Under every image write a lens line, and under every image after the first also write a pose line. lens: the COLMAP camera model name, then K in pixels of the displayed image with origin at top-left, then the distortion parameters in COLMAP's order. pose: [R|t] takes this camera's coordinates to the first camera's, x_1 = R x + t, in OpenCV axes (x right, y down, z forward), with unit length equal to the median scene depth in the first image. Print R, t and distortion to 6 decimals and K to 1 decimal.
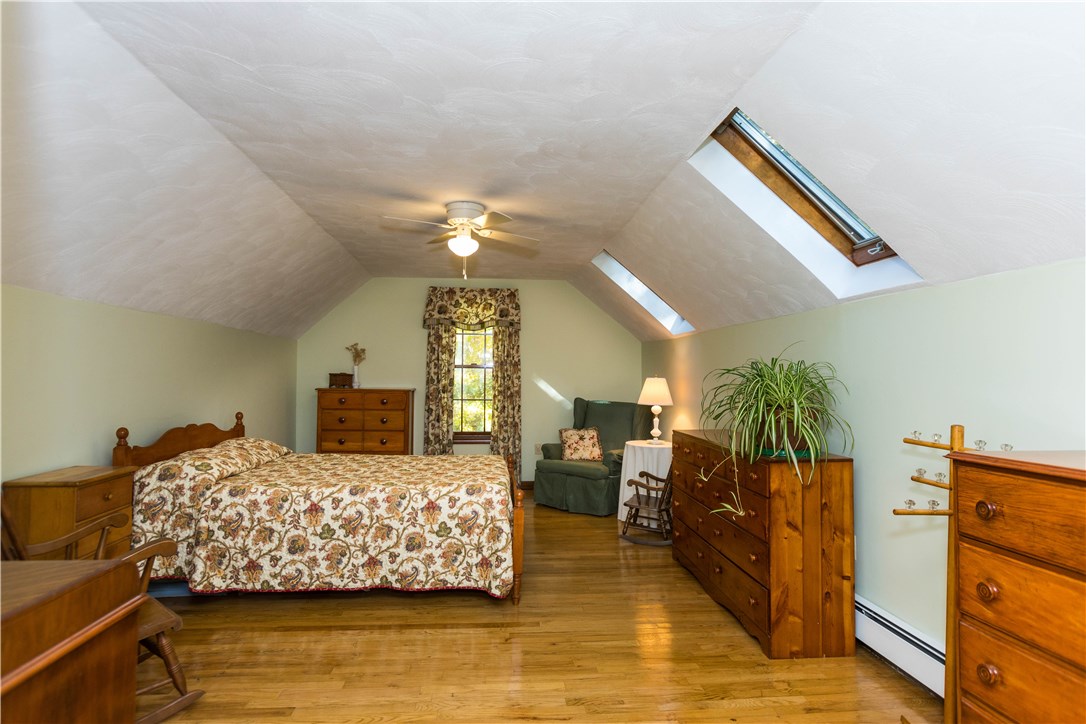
lens RADIAL K [[583.3, 0, 543.0], [0, 583.3, 362.0], [0, 0, 1]] dist [-0.001103, 0.001282]
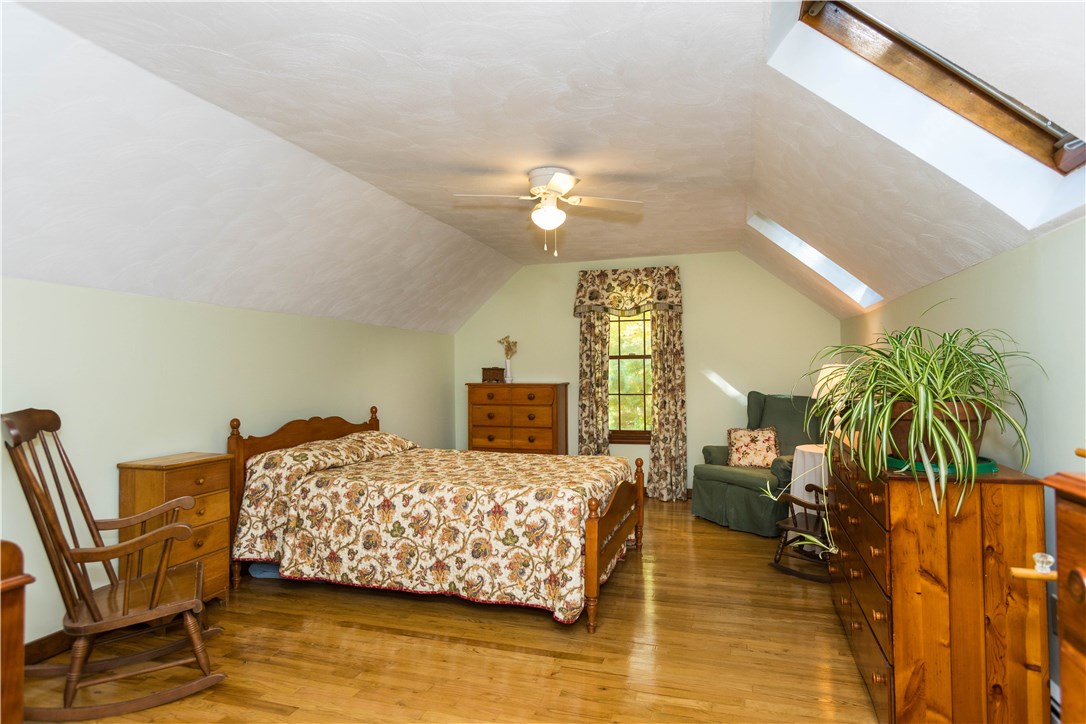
lens RADIAL K [[622.3, 0, 543.0], [0, 622.3, 362.0], [0, 0, 1]] dist [-0.002145, 0.001927]
pose [[0.922397, -0.023919, -0.385503, 0.246908], [0.026977, 0.999633, 0.002525, 0.018602], [0.385301, -0.012729, 0.922703, 0.145797]]
